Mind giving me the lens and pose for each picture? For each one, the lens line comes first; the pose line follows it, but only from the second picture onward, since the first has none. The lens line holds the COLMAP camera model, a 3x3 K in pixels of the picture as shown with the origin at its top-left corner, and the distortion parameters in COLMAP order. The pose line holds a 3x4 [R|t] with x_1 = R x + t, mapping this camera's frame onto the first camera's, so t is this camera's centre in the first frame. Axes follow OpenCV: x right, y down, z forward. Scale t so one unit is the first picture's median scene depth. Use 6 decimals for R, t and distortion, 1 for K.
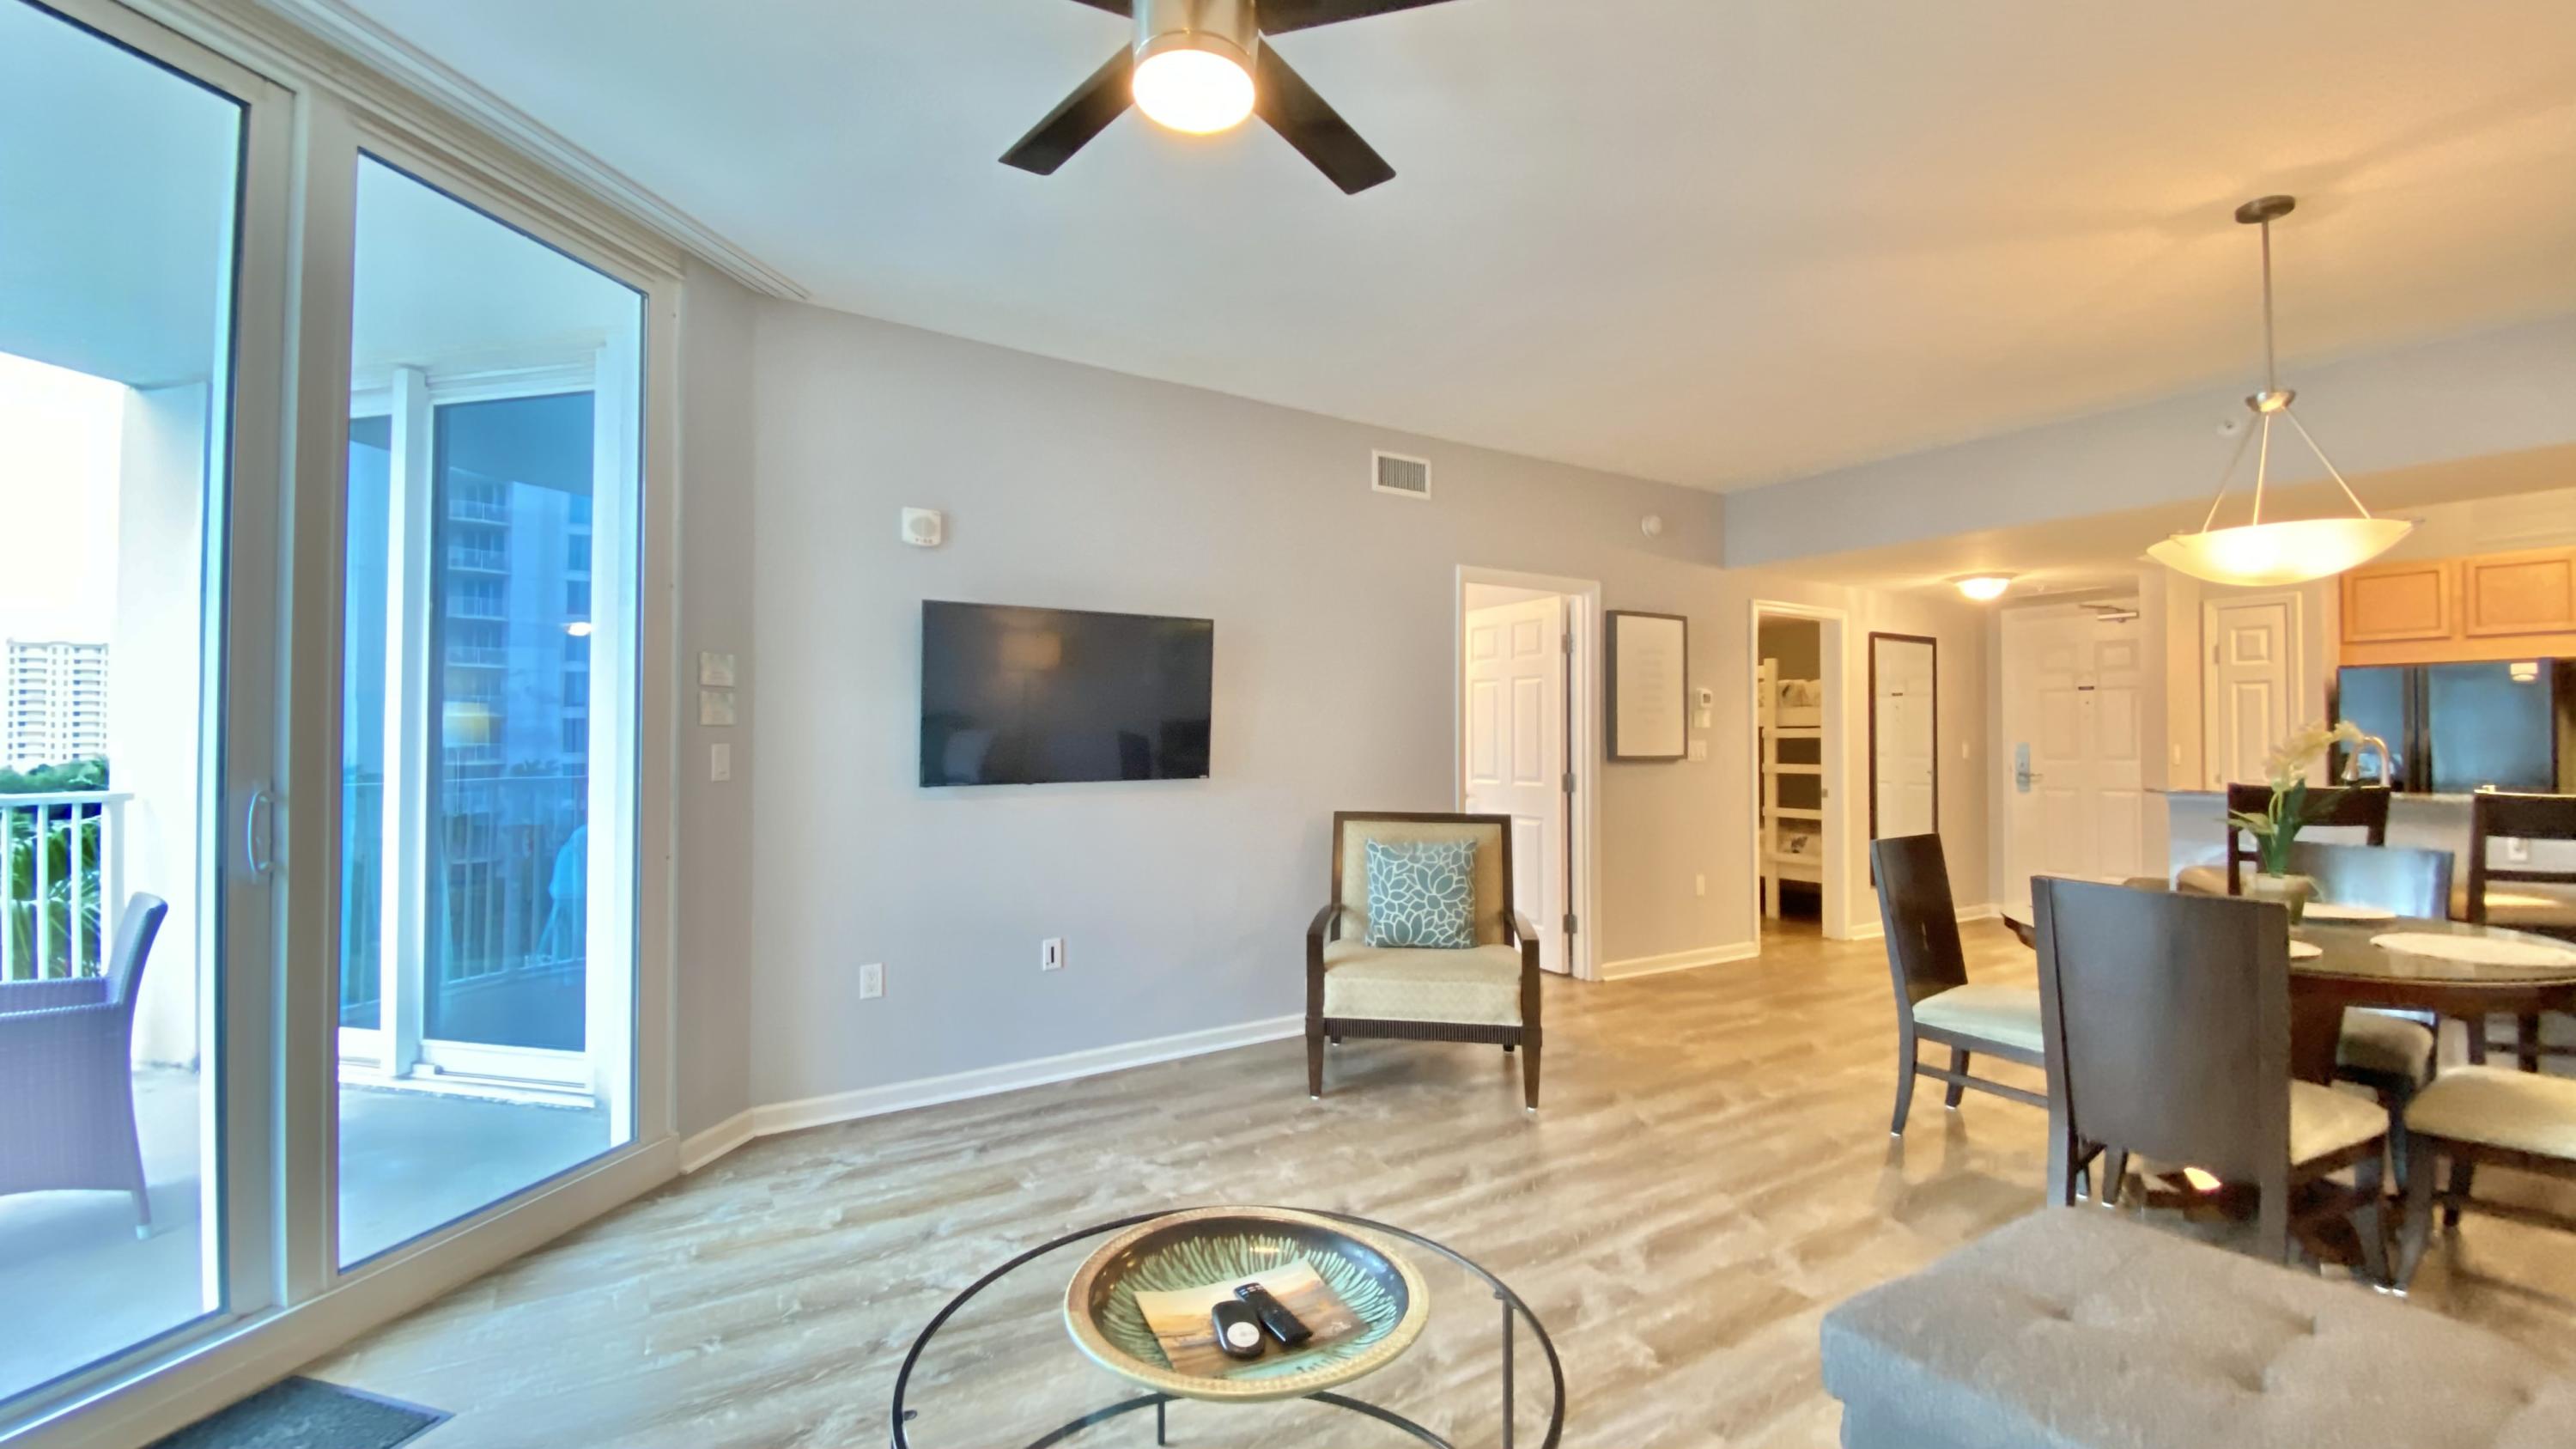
lens RADIAL K [[1033.7, 0, 1298.7], [0, 1033.7, 719.1], [0, 0, 1]] dist [0.037801, -0.029813]
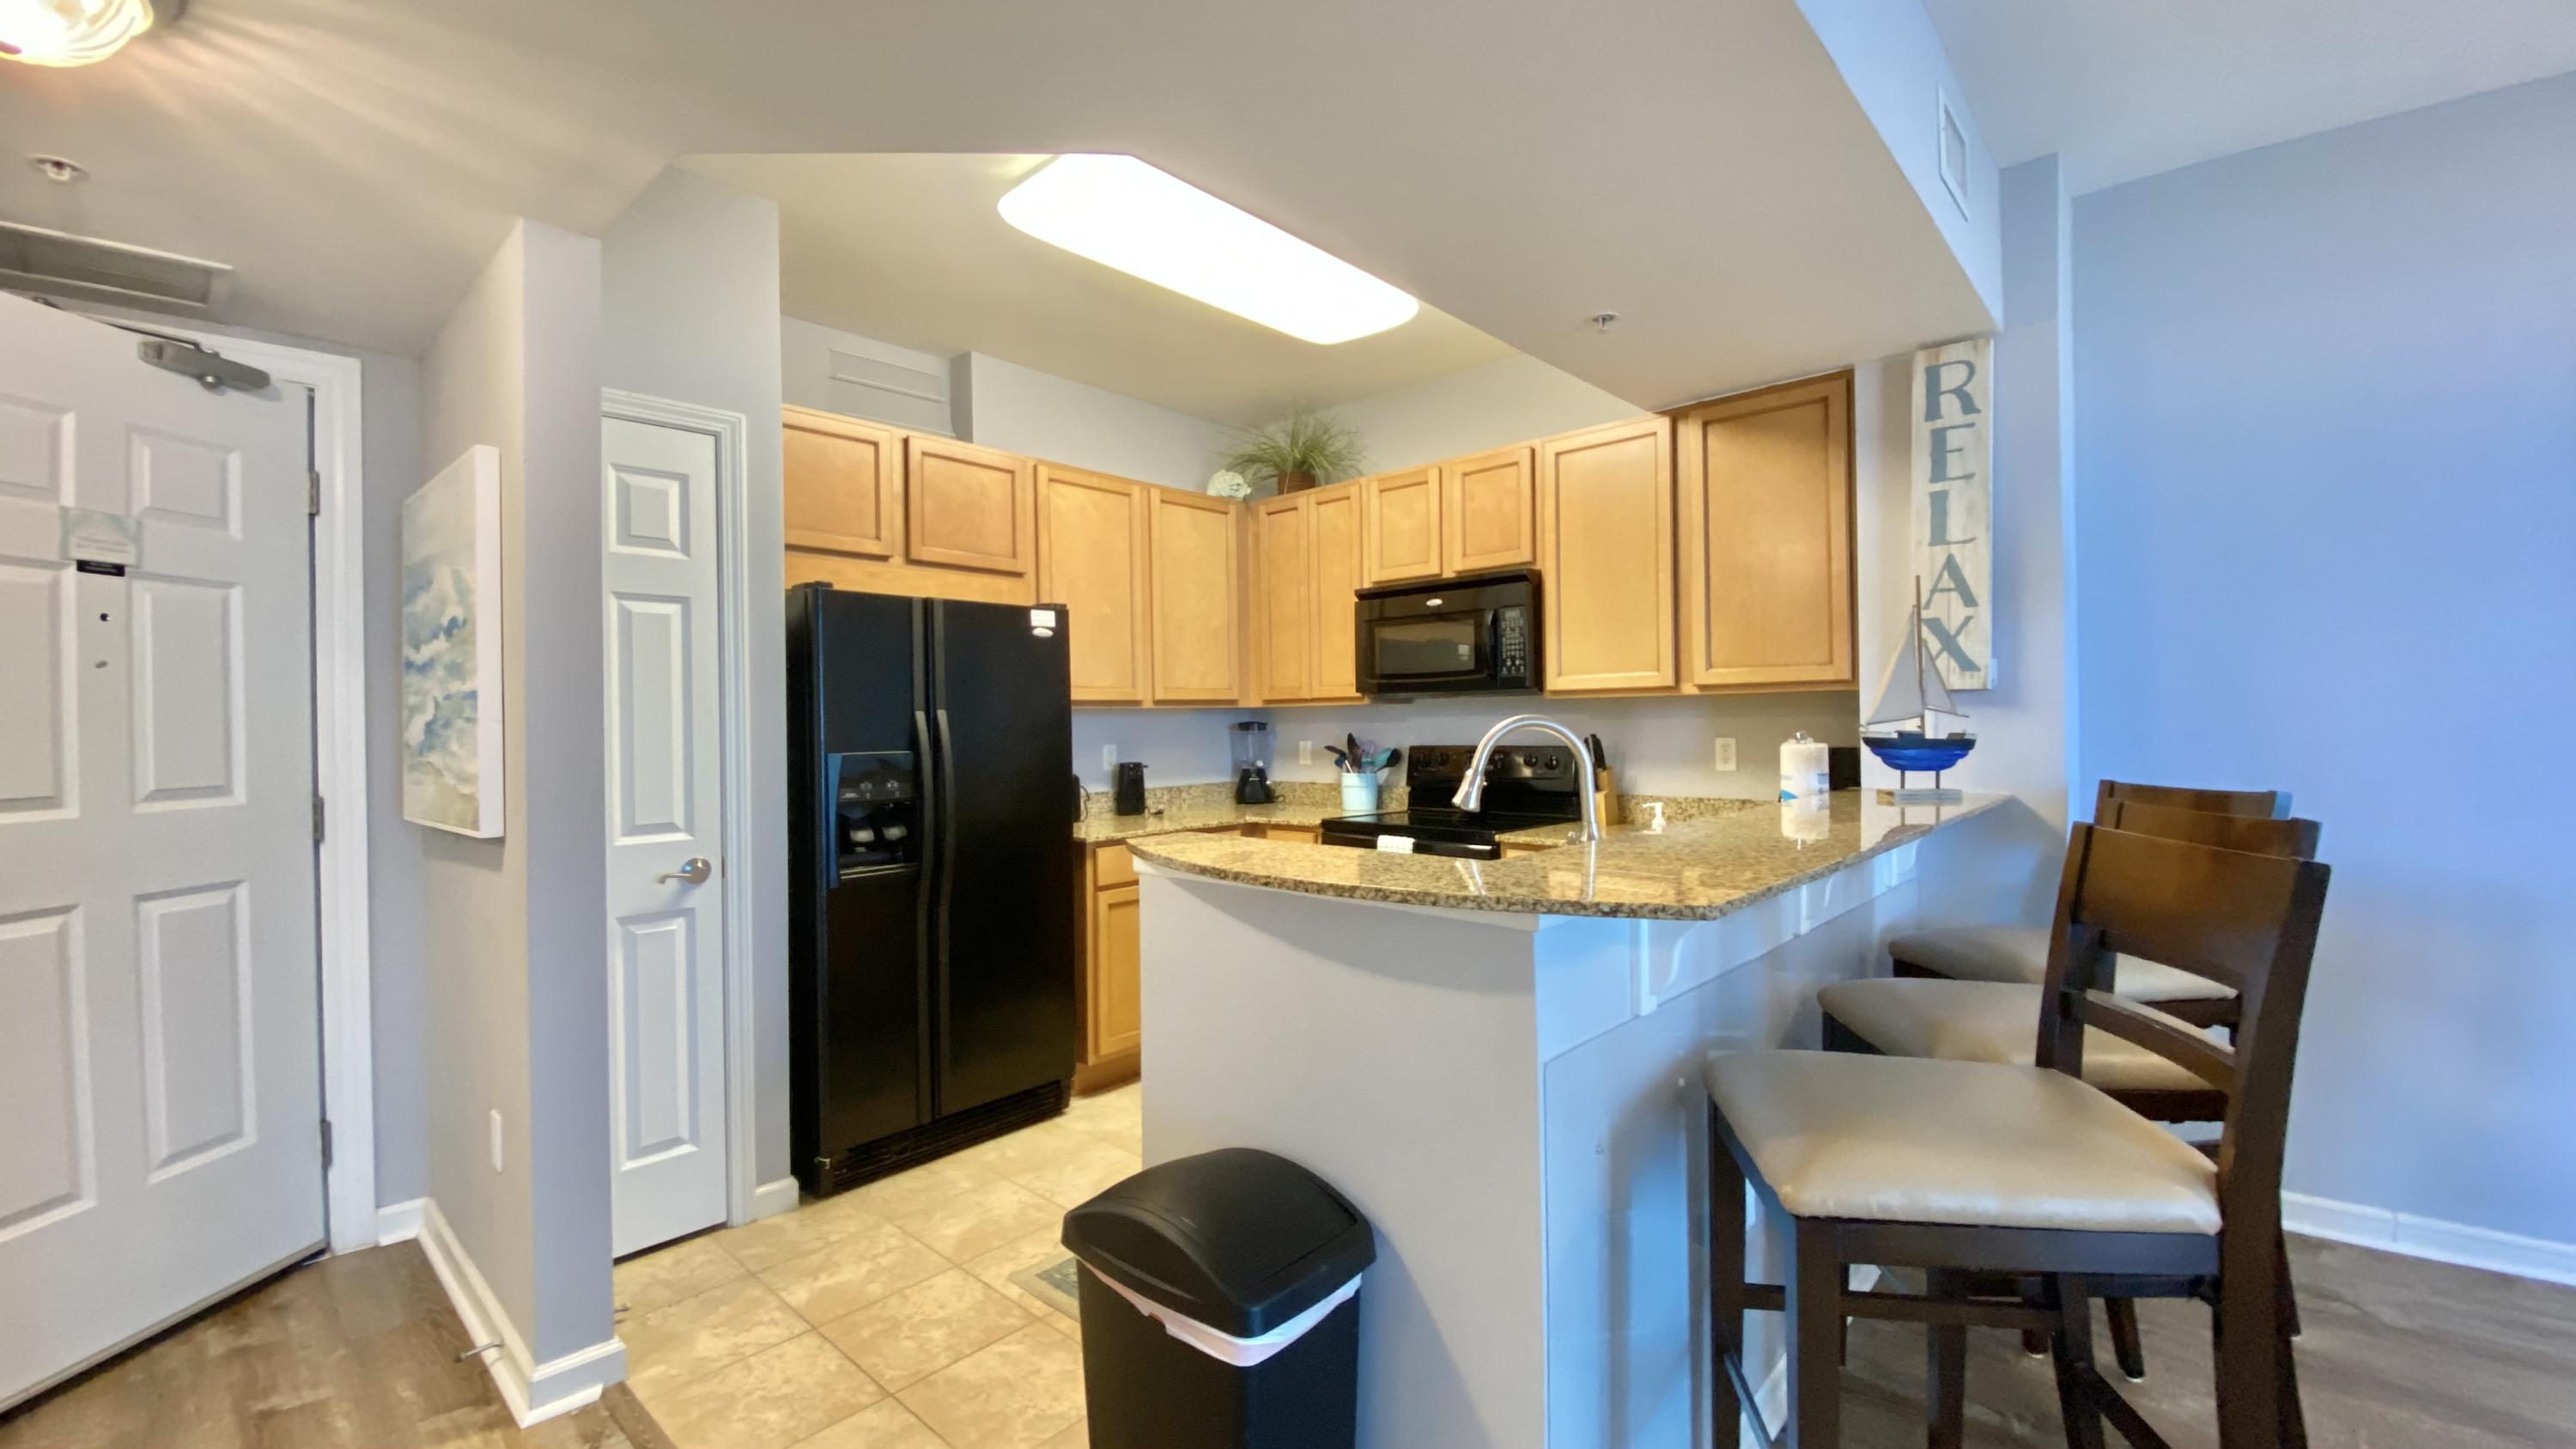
lens RADIAL K [[1038.9, 0, 1288.0], [0, 1038.9, 724.5], [0, 0, 1]] dist [0.009303, -0.016620]
pose [[-0.262780, -0.000075, 0.964856, 0.550083], [-0.006002, 0.999981, -0.001557, 0.019717], [-0.964837, -0.006200, -0.262775, 1.093871]]
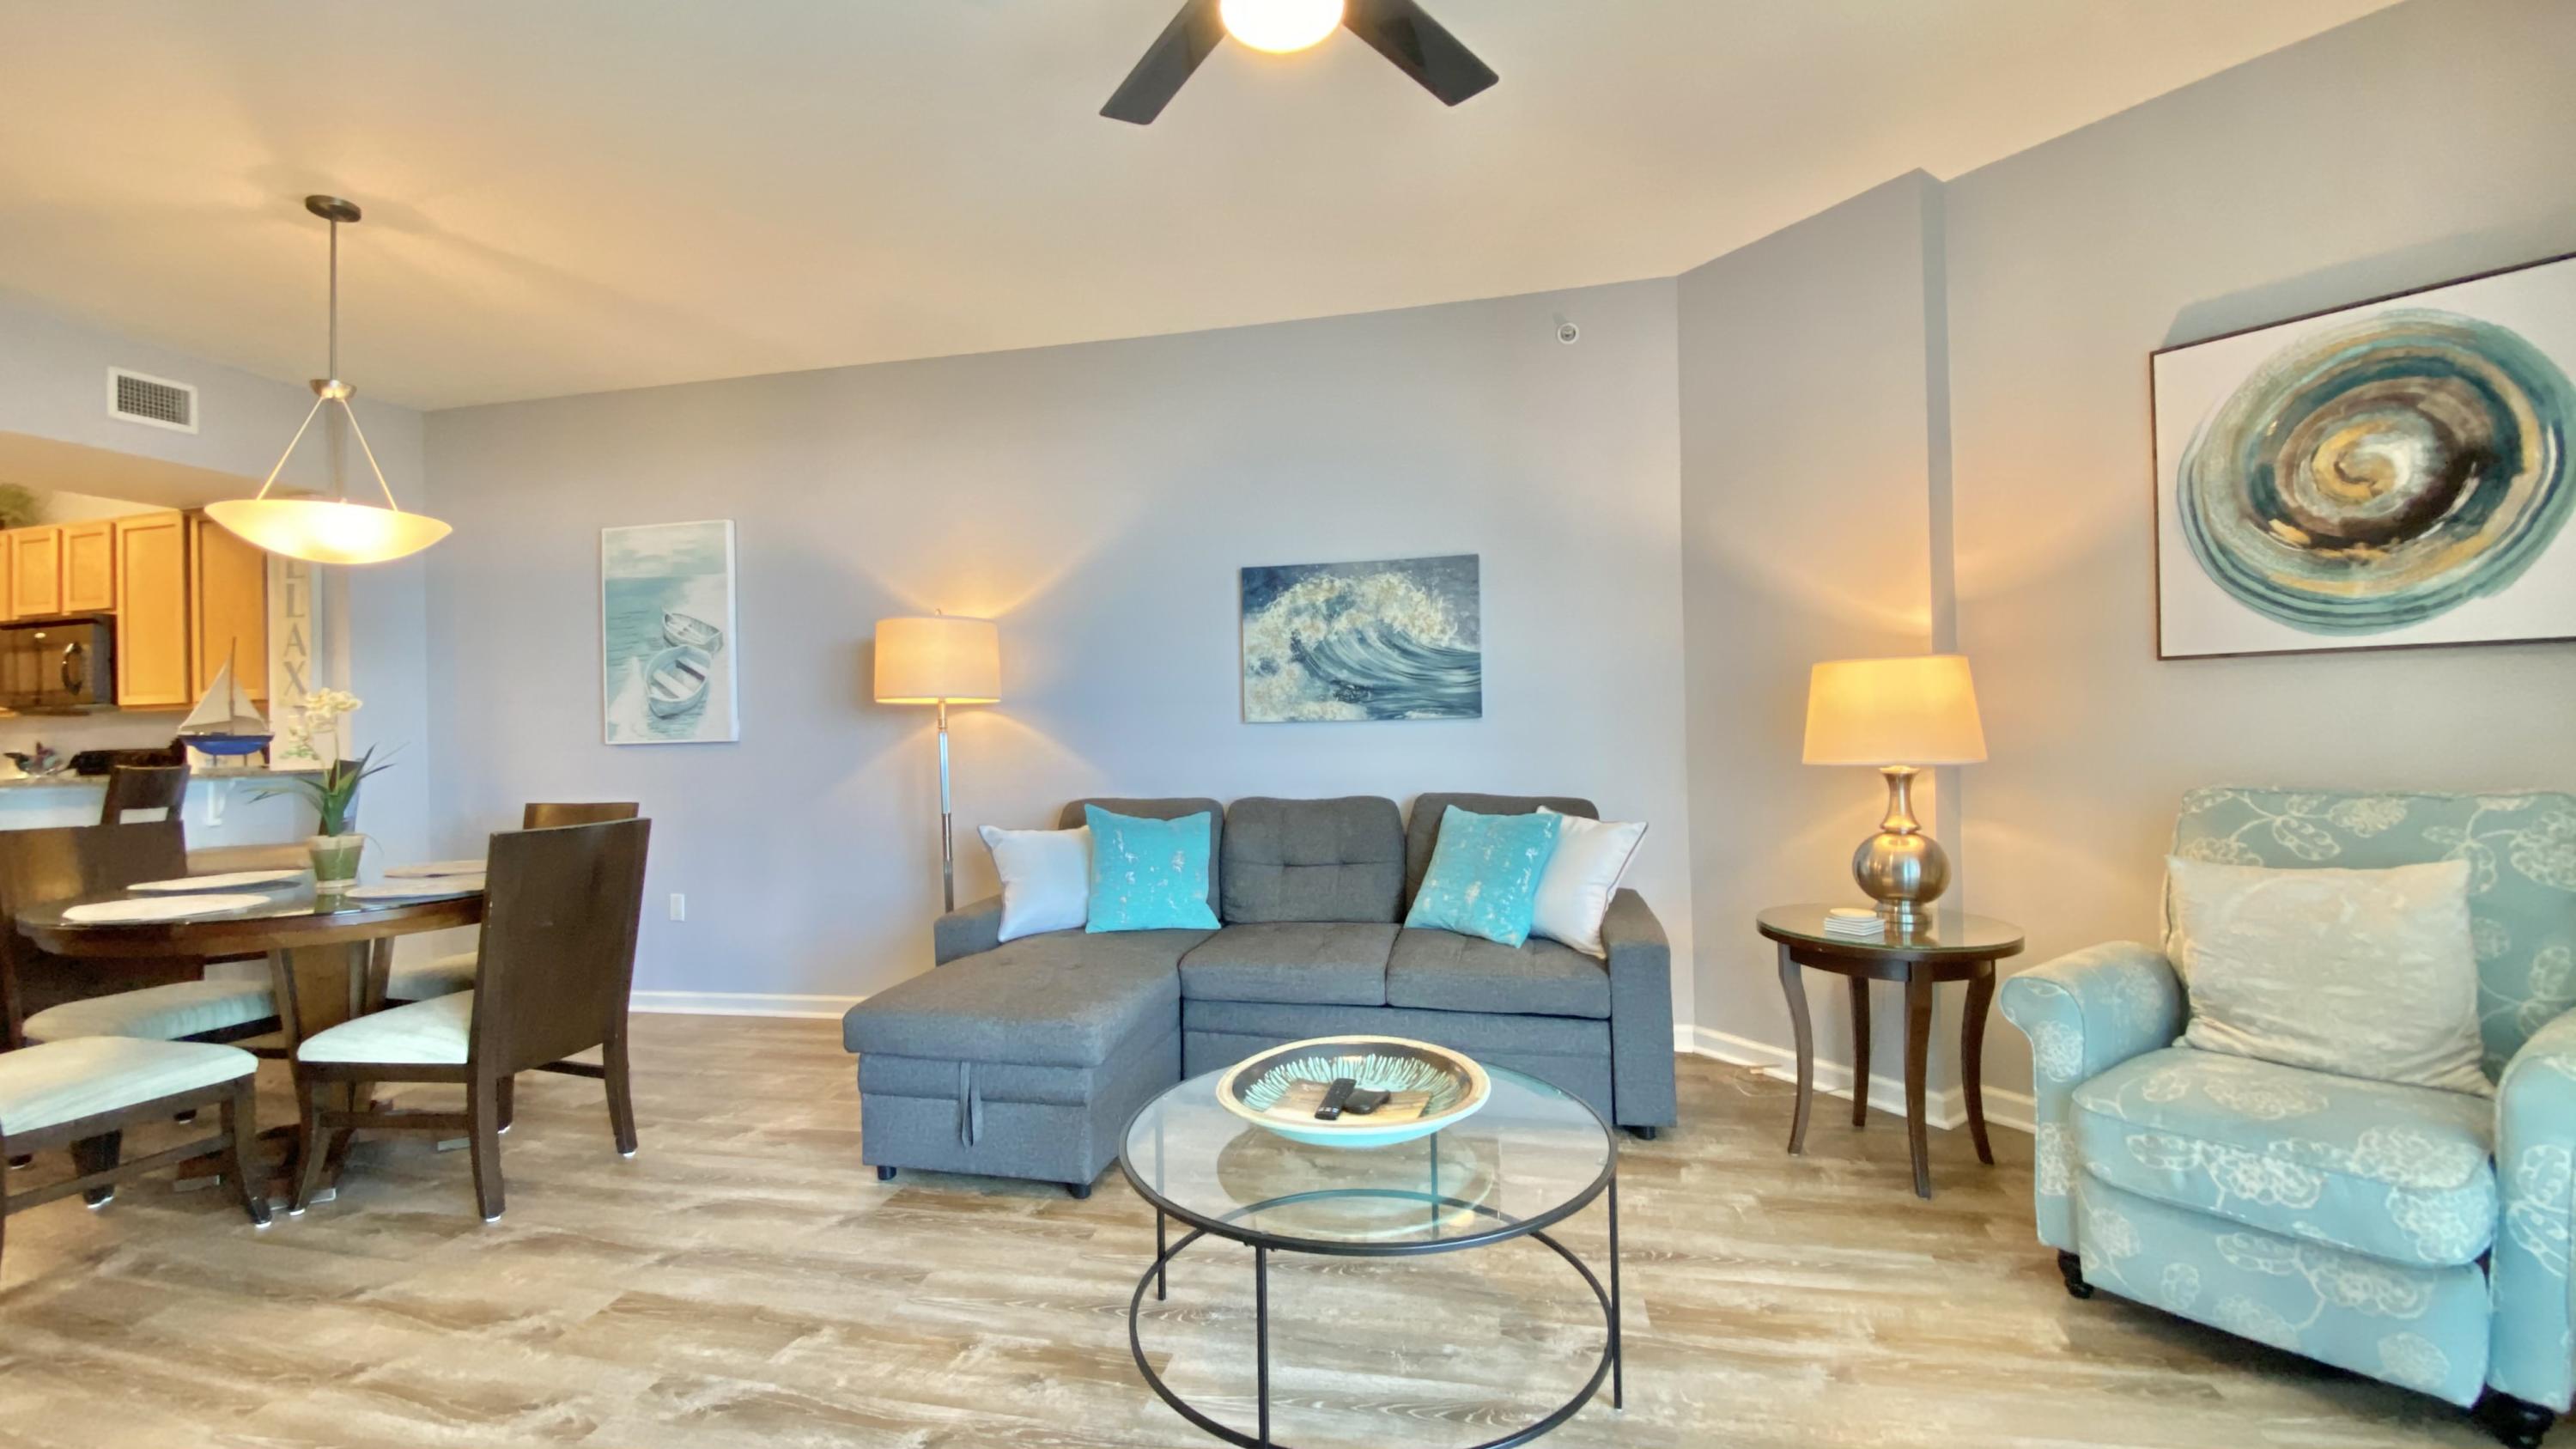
lens RADIAL K [[1037.9, 0, 1286.0], [0, 1037.9, 717.4], [0, 0, 1]] dist [0.045914, -0.034135]
pose [[-0.712769, 0.020652, 0.701095, -0.294759], [0.005941, 0.999708, -0.023408, 0.035243], [-0.701374, -0.012520, -0.712684, 0.633277]]
